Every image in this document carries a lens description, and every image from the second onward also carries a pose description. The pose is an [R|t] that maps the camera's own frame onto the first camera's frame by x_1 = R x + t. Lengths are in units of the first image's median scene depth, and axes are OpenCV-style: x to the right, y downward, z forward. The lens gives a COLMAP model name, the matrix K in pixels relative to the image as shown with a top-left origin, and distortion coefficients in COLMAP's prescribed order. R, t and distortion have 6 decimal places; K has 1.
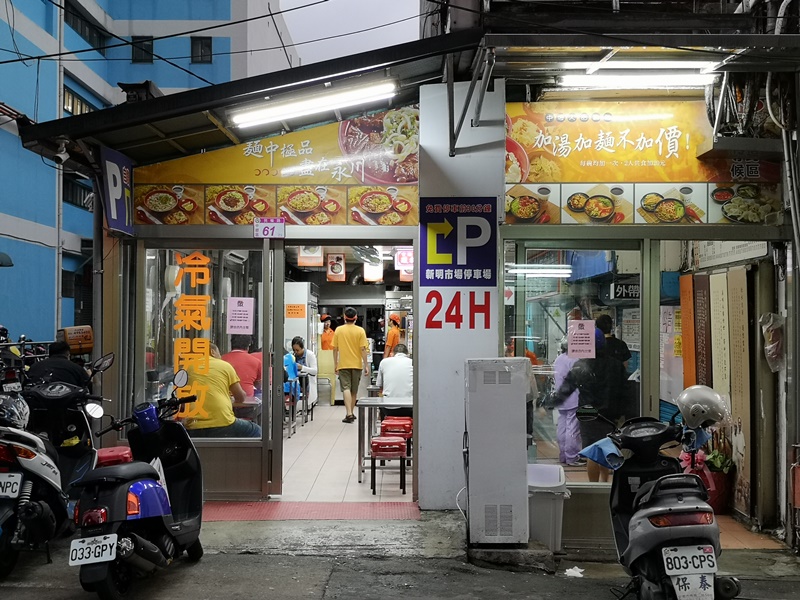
lens RADIAL K [[1030.7, 0, 401.3], [0, 1030.7, 300.5], [0, 0, 1]] dist [0.205274, 0.000000]
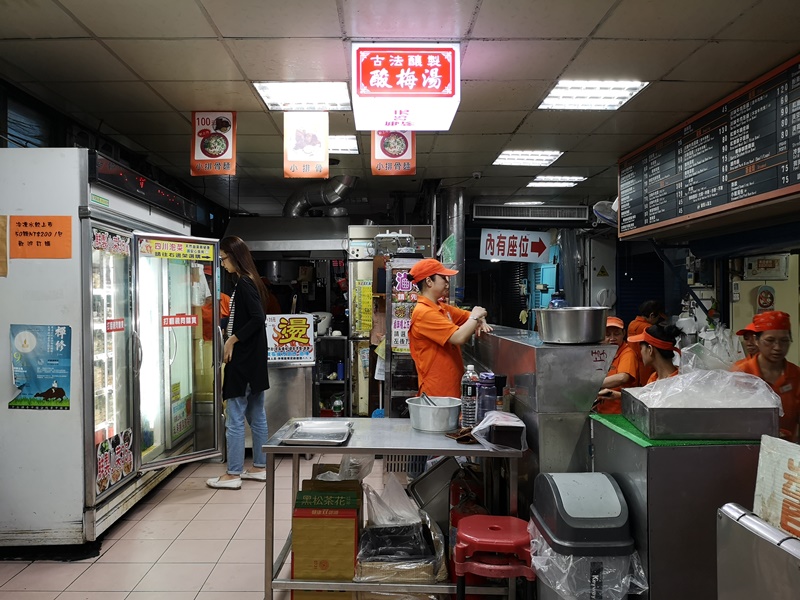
lens RADIAL K [[638.5, 0, 398.4], [0, 638.5, 299.8], [0, 0, 1]] dist [-0.000641, -0.000422]
pose [[0.999697, -0.007912, 0.023308, 0.003014], [0.007199, 0.999508, 0.030535, 0.021301], [-0.023539, -0.030358, 0.999262, 0.706306]]
